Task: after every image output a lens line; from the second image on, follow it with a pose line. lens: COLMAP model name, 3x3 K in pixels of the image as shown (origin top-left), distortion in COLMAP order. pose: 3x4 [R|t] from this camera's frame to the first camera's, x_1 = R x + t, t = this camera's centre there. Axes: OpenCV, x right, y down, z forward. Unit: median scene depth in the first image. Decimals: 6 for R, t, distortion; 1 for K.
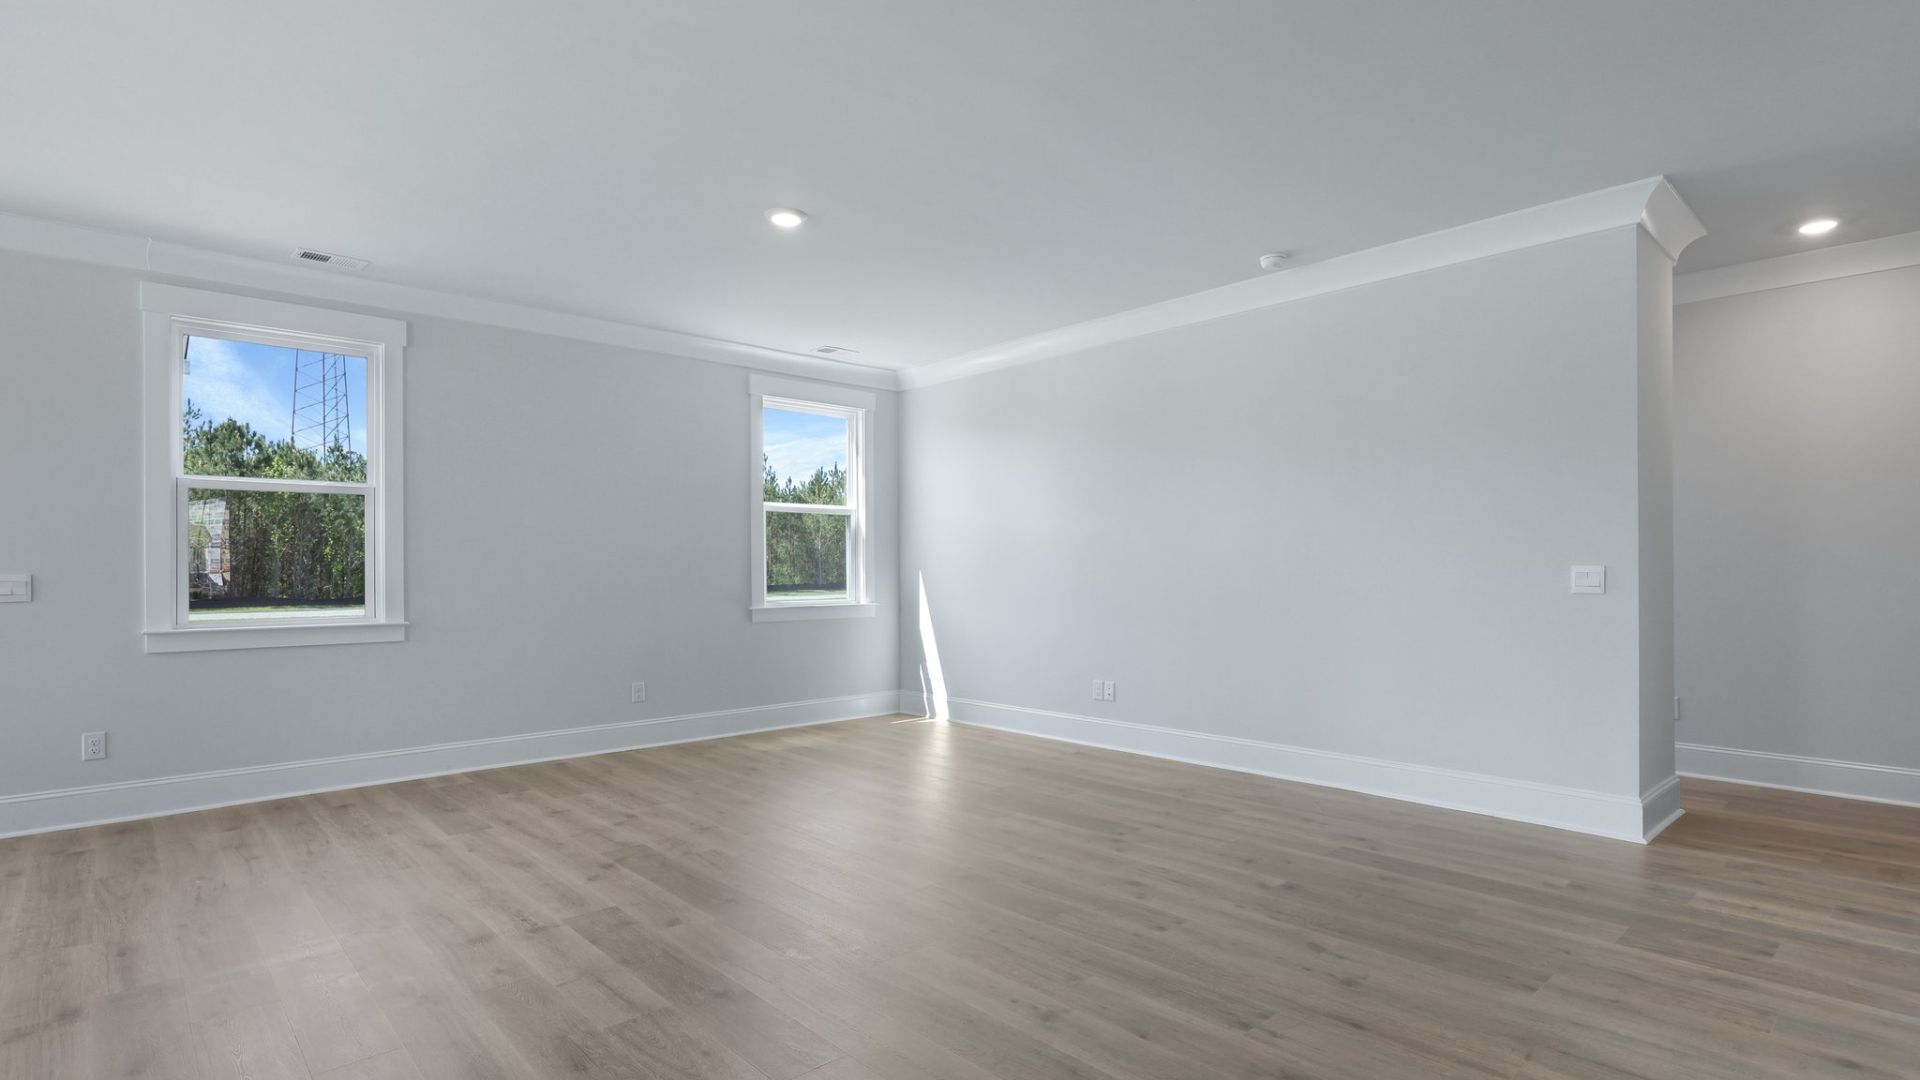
lens RADIAL K [[938.3, 0, 971.1], [0, 938.3, 571.8], [0, 0, 1]] dist [0.002128, 0.000389]
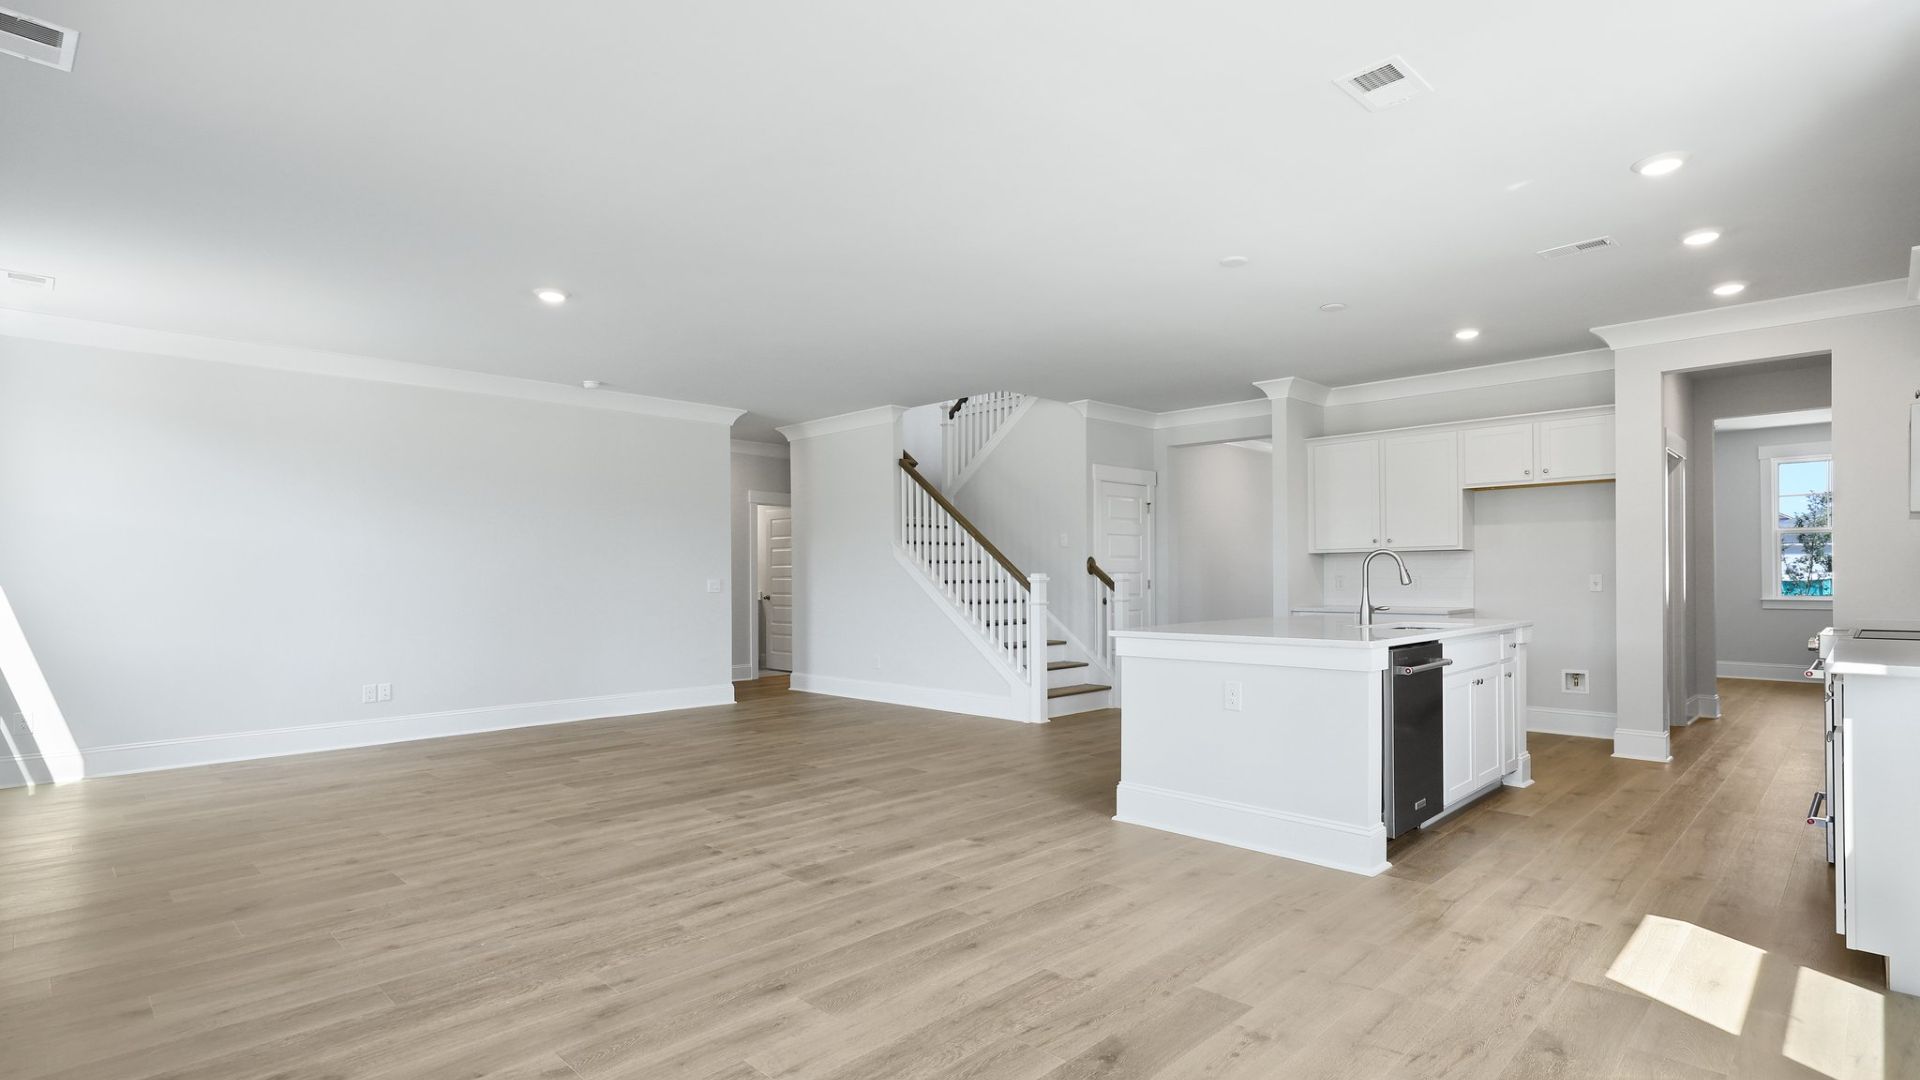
lens RADIAL K [[938.3, 0, 971.1], [0, 938.3, 571.8], [0, 0, 1]] dist [0.002128, 0.000389]
pose [[-0.048753, 0.012319, 0.998735, -1.535345], [0.014102, 0.999833, -0.011644, 0.009497], [-0.998711, 0.013517, -0.048918, 0.541941]]
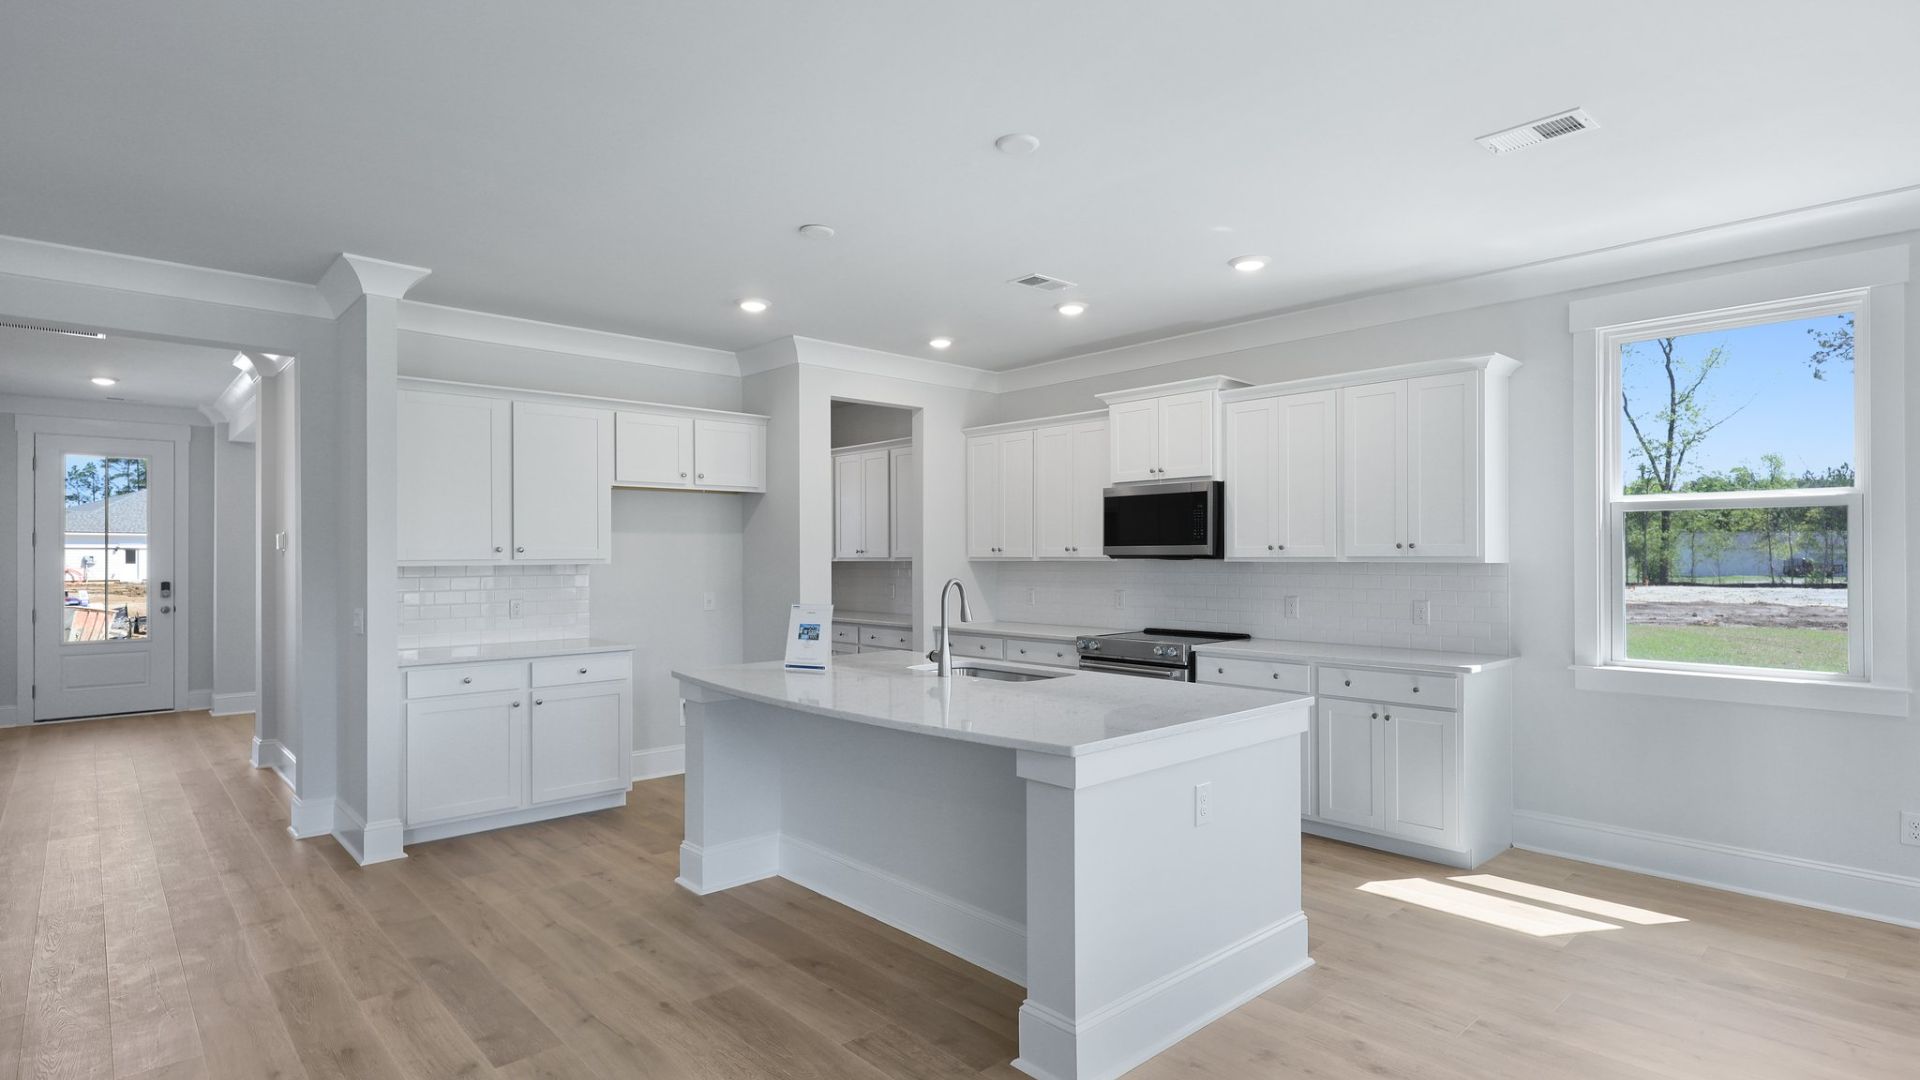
lens RADIAL K [[938.0, 0, 978.6], [0, 938.0, 555.6], [0, 0, 1]] dist [-0.000229, 0.000093]
pose [[-0.999953, 0.001982, -0.009464, -0.321126], [0.001978, 0.999998, 0.000392, -0.051085], [0.009465, 0.000373, -0.999955, 0.921393]]
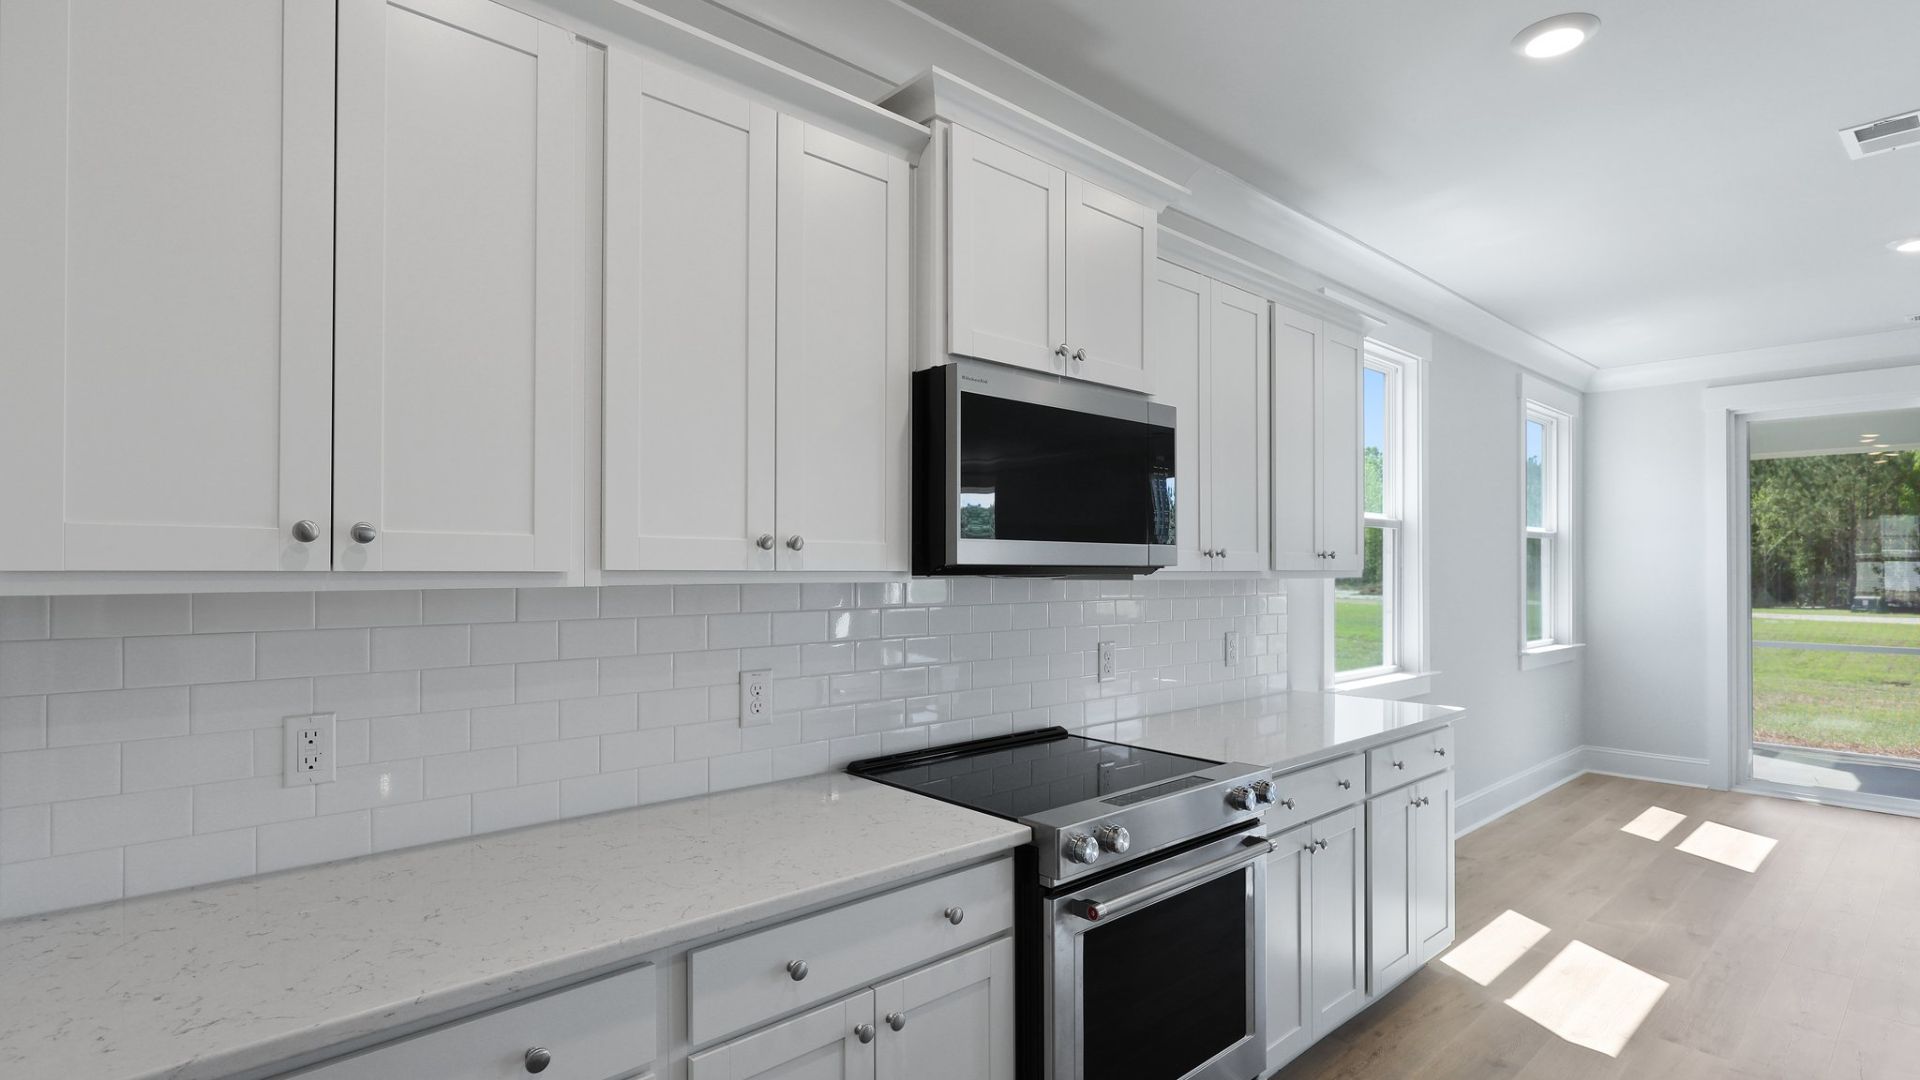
lens RADIAL K [[938.0, 0, 978.6], [0, 938.0, 555.6], [0, 0, 1]] dist [-0.000229, 0.000093]
pose [[0.002976, -0.006208, -0.999976, -0.041677], [-0.007641, 0.999951, -0.006231, -0.053146], [0.999966, 0.007660, 0.002929, -0.555473]]
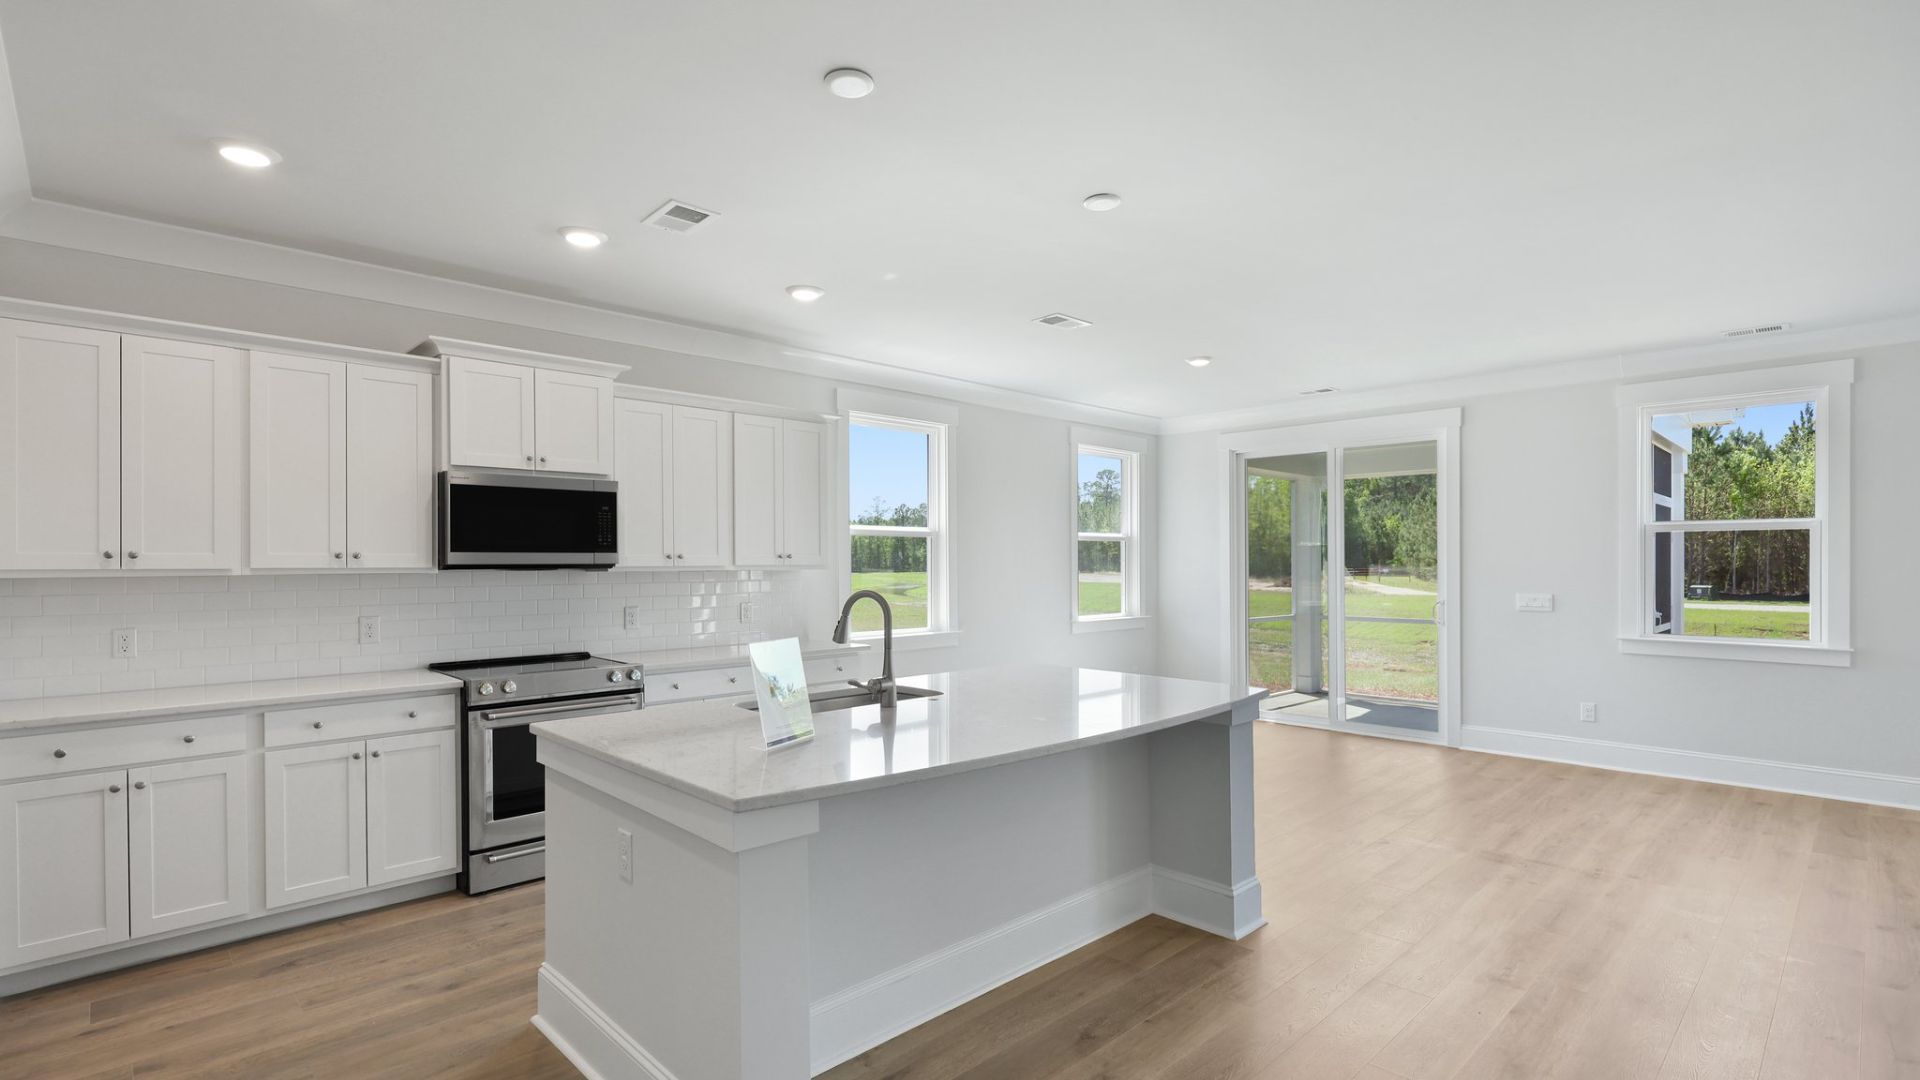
lens RADIAL K [[894.1, 0, 960.2], [0, 894.1, 558.2], [0, 0, 1]] dist [0.006187, 0.000773]
pose [[0.017616, 0.000495, -0.999845, 0.491198], [-0.001442, 0.999999, 0.000470, -0.059986], [0.999844, 0.001434, 0.017616, -0.002935]]
